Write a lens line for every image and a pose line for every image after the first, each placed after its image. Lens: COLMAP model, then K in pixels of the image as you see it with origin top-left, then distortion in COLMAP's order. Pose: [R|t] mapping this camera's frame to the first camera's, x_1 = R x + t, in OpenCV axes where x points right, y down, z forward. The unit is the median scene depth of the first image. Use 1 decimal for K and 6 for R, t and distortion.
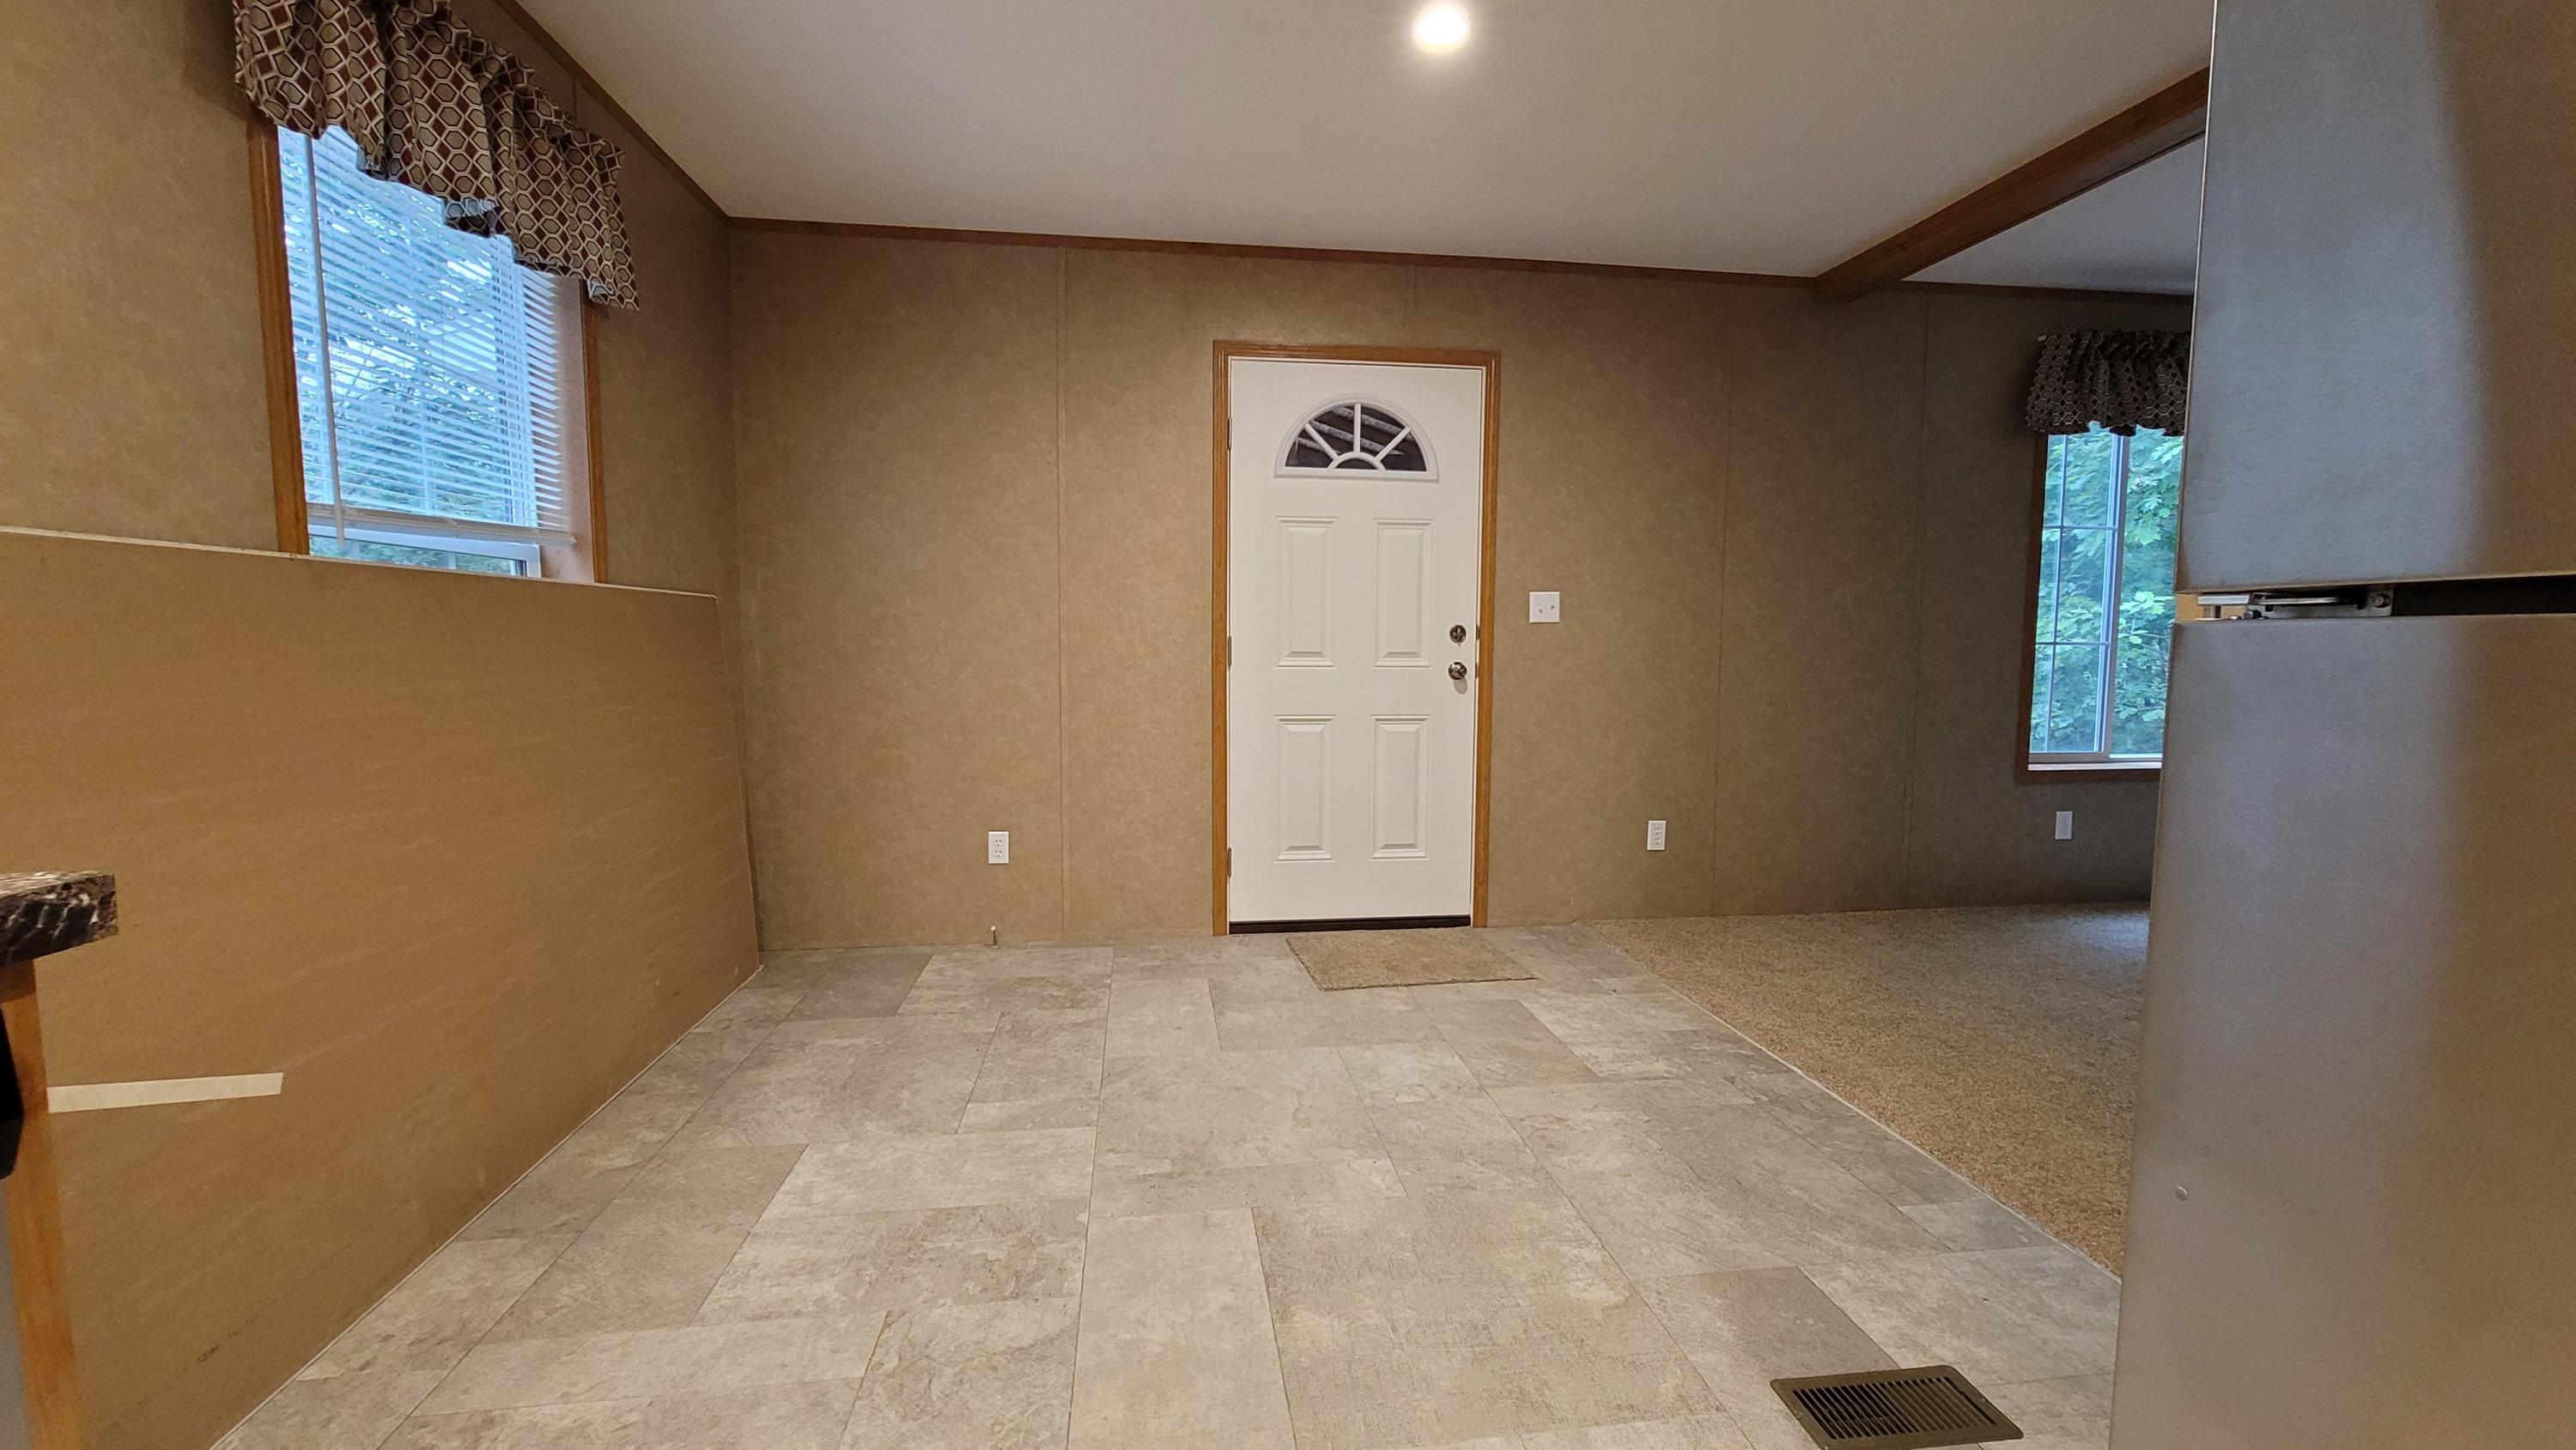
lens RADIAL K [[1038.1, 0, 1275.7], [0, 1038.1, 725.9], [0, 0, 1]] dist [-0.002650, -0.000893]
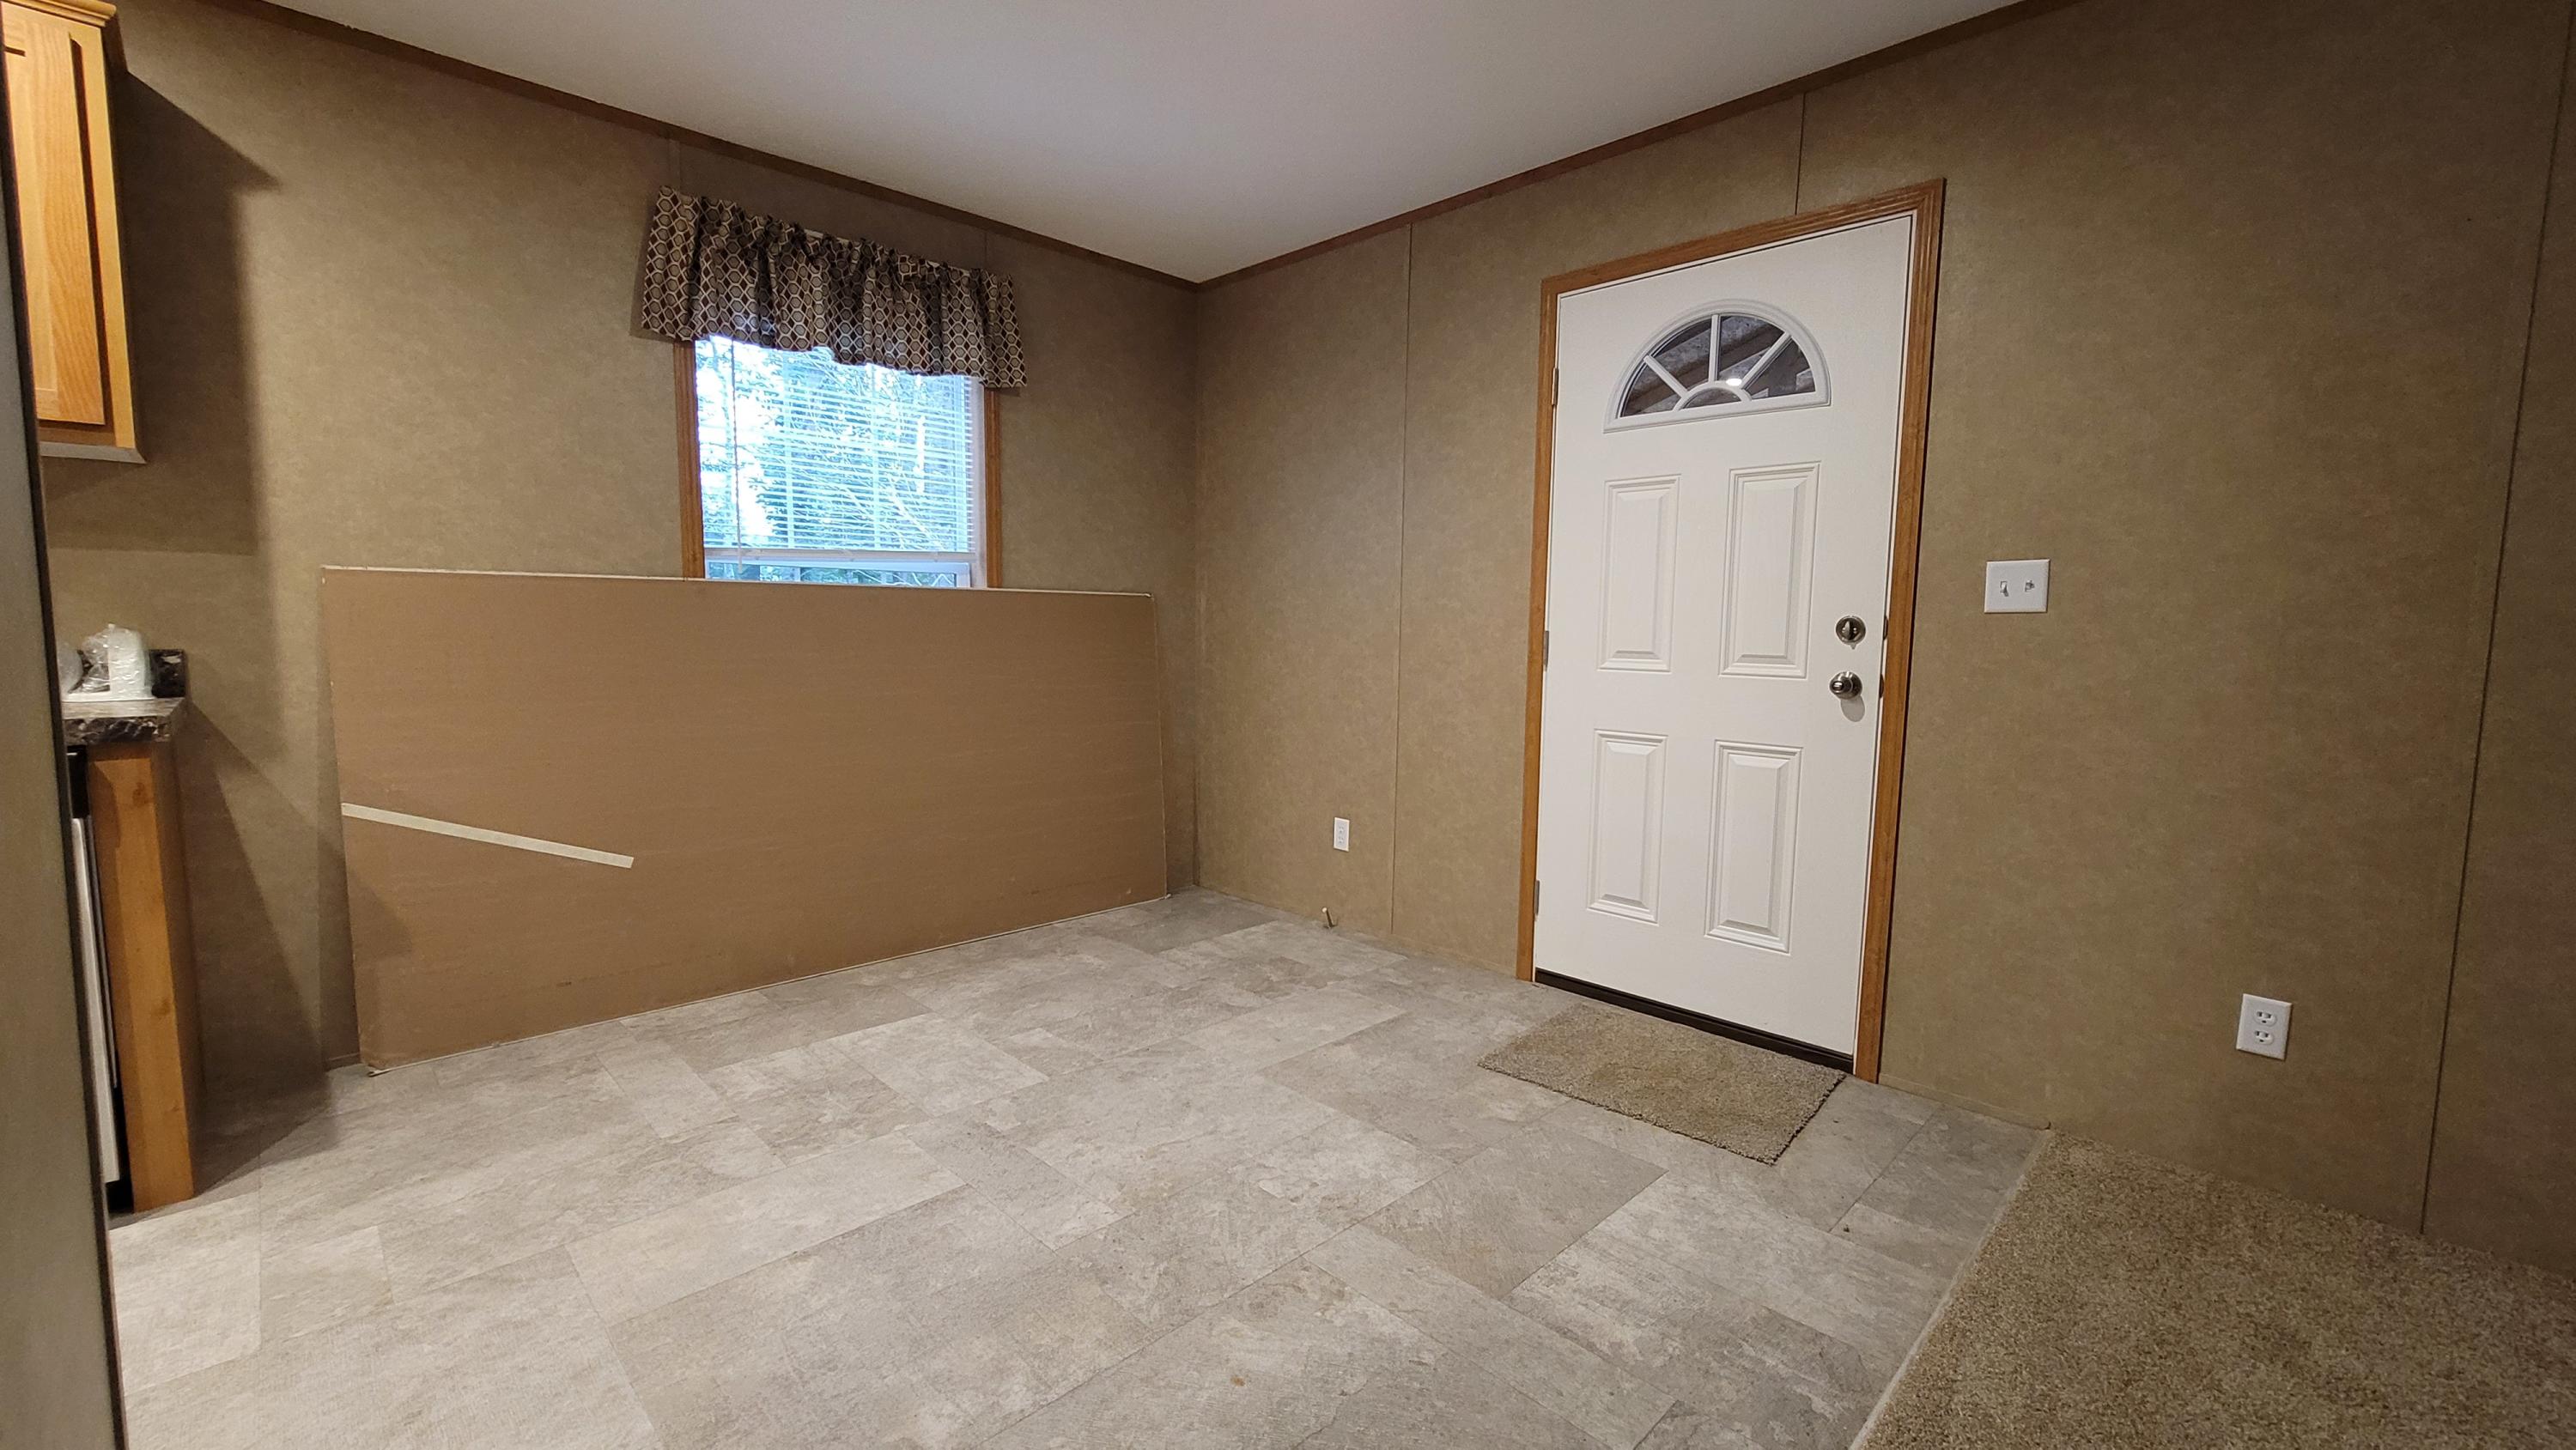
lens RADIAL K [[1038.1, 0, 1285.1], [0, 1038.1, 727.7], [0, 0, 1]] dist [-0.002650, -0.000893]
pose [[0.606656, 0.081928, -0.790731, 0.577109], [-0.076331, 0.996083, 0.044643, -0.033839], [0.791291, 0.033274, 0.610533, 0.372115]]
